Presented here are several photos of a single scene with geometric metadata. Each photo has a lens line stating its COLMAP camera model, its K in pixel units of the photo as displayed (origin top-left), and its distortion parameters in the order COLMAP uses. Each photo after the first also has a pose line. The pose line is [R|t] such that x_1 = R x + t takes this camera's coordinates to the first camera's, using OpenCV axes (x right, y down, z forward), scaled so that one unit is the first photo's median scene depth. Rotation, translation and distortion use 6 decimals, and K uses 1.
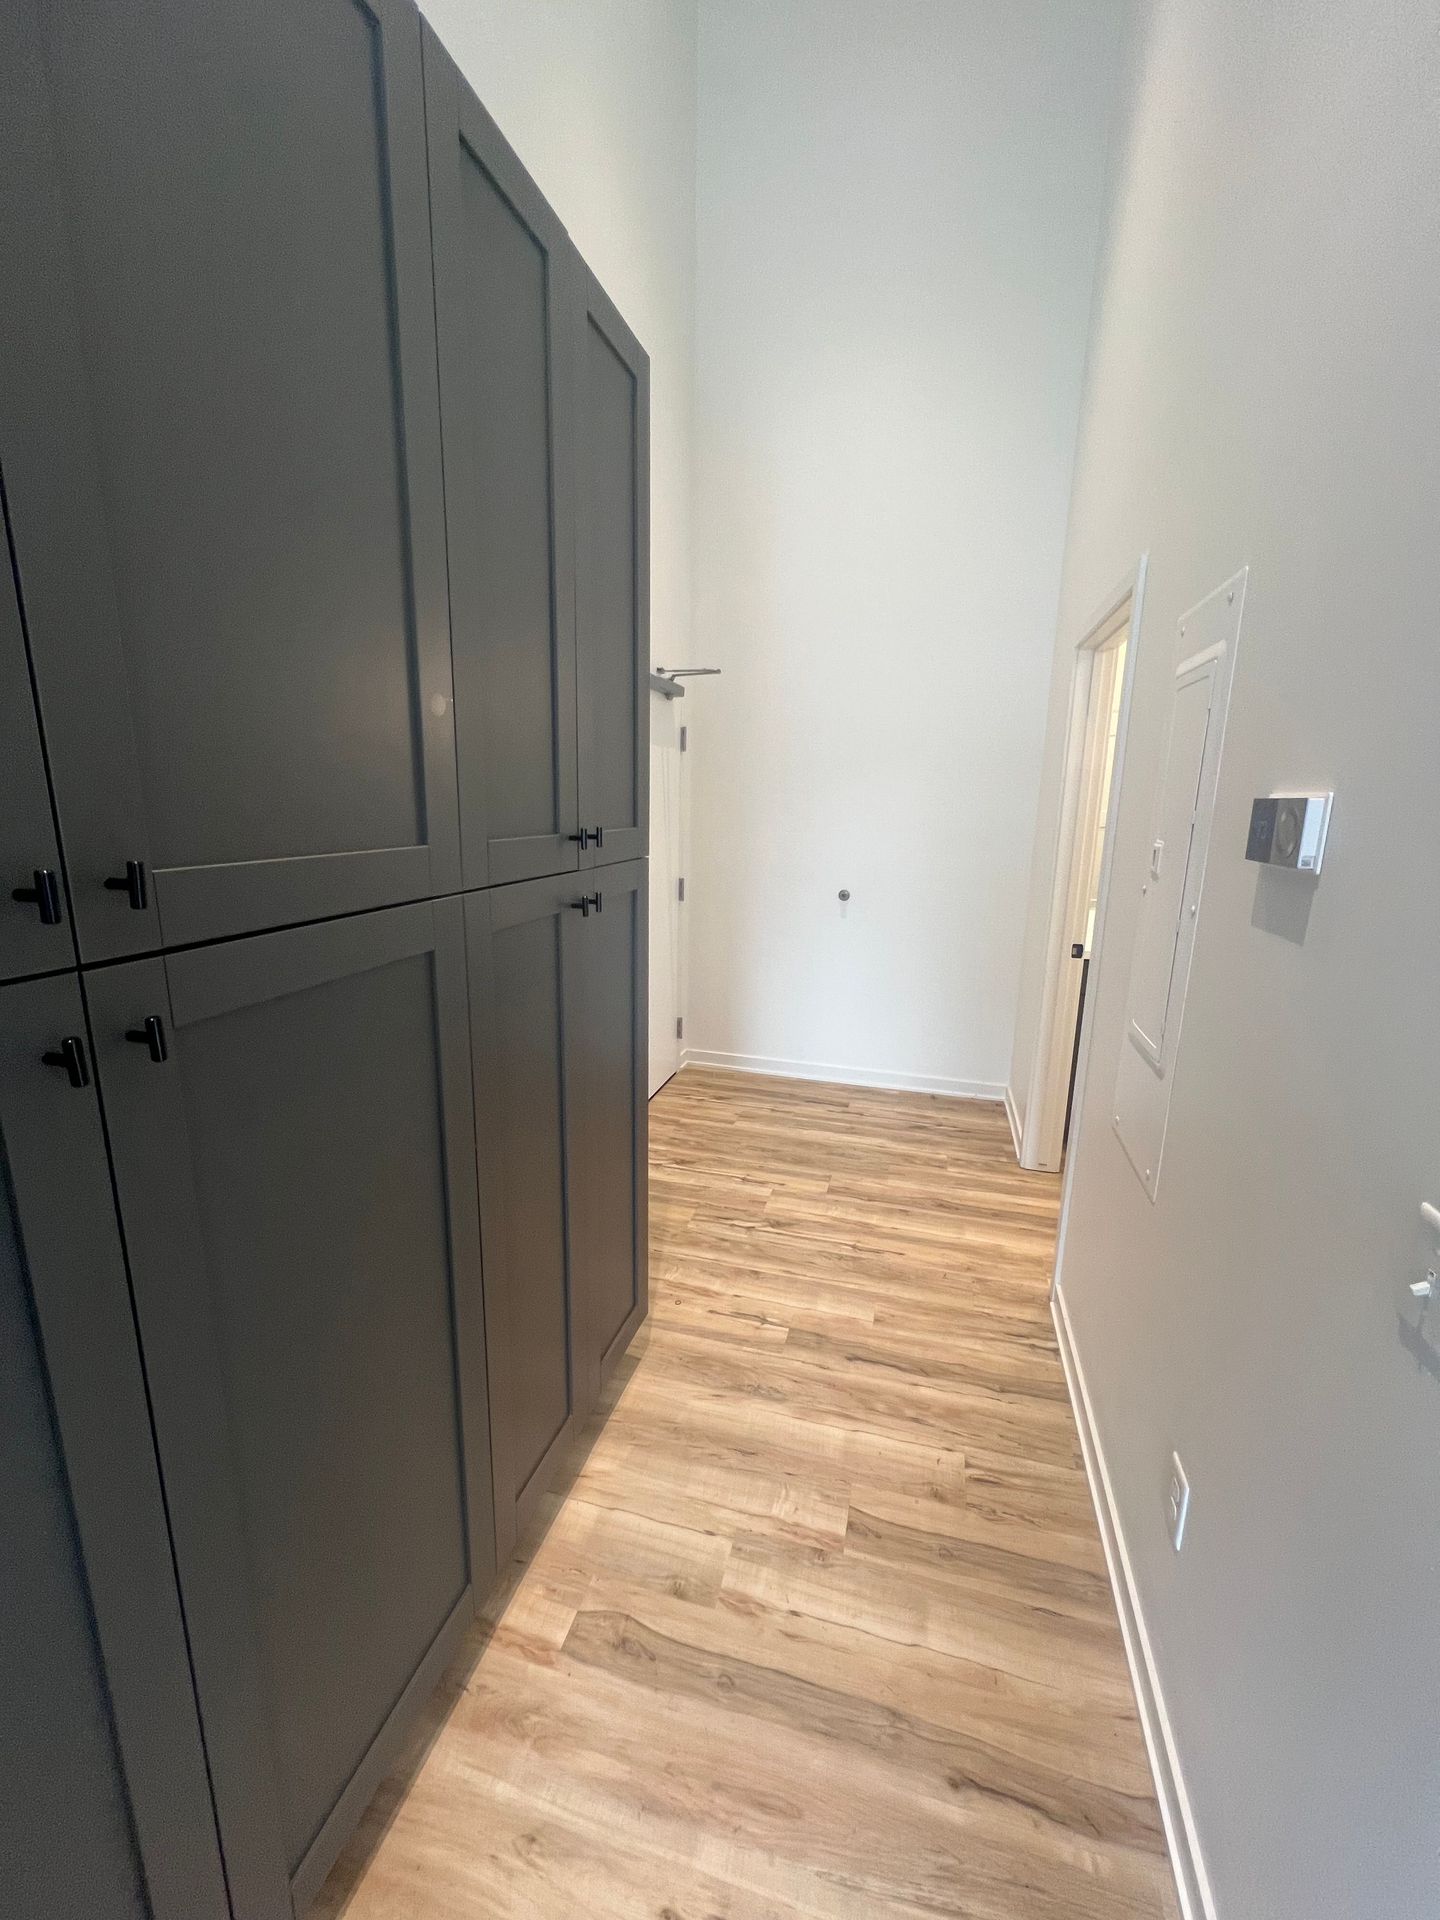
lens RADIAL K [[766.1, 0, 720.5], [0, 766.1, 959.2], [0, 0, 1]] dist [-0.002473, 0.000269]
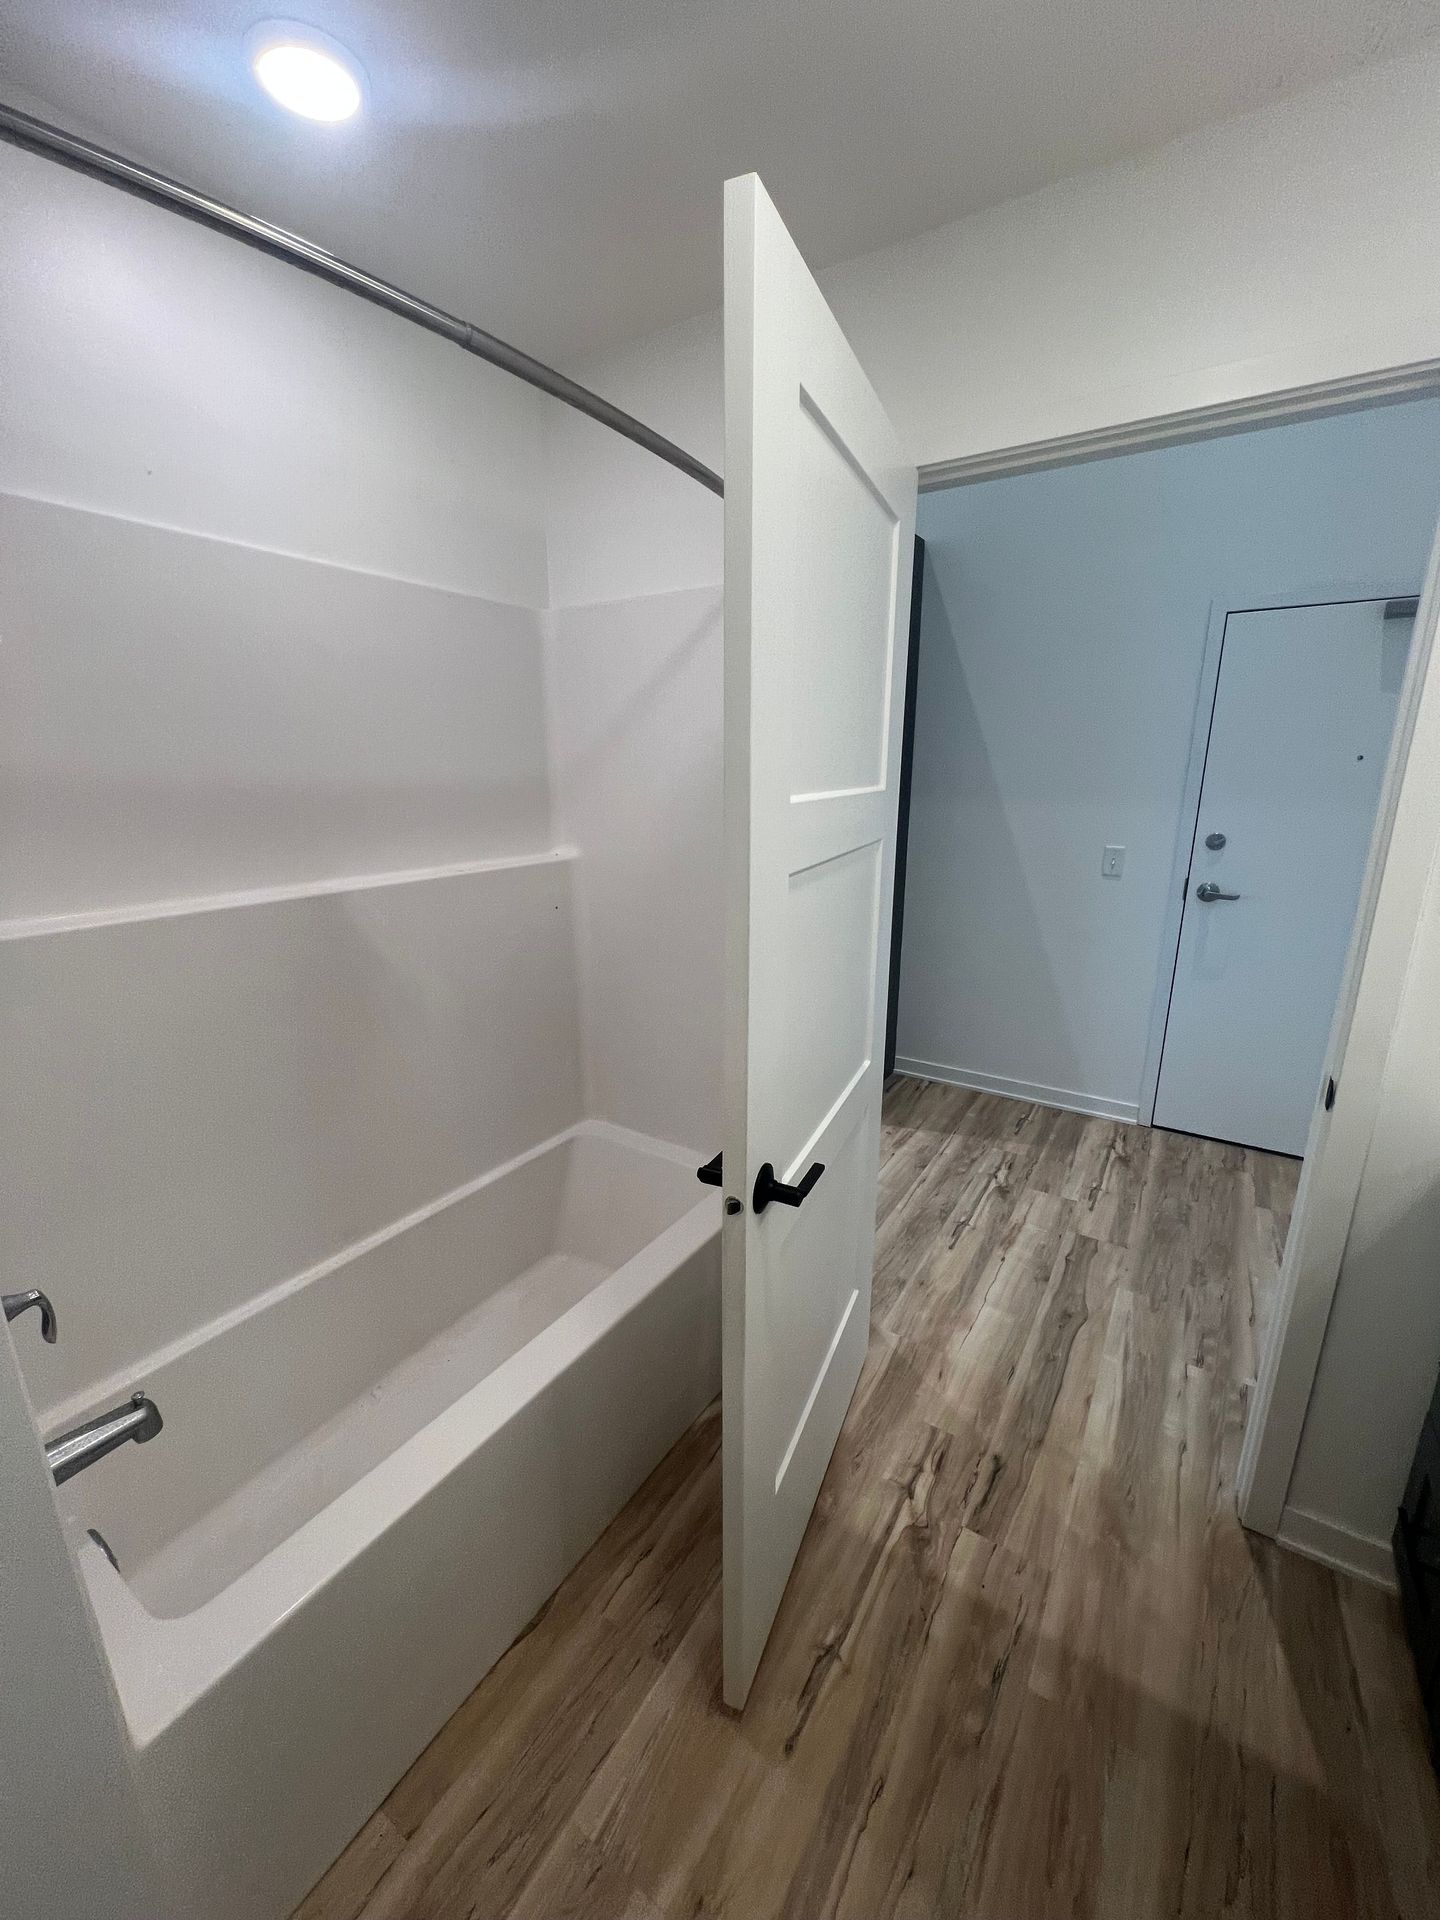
lens RADIAL K [[766.1, 0, 720.5], [0, 766.1, 964.9], [0, 0, 1]] dist [-0.002473, 0.000269]
pose [[-0.308935, 0.225026, -0.924079, 0.999254], [-0.199520, 0.934654, 0.294304, -0.147253], [0.929920, 0.275293, -0.243850, 0.772952]]
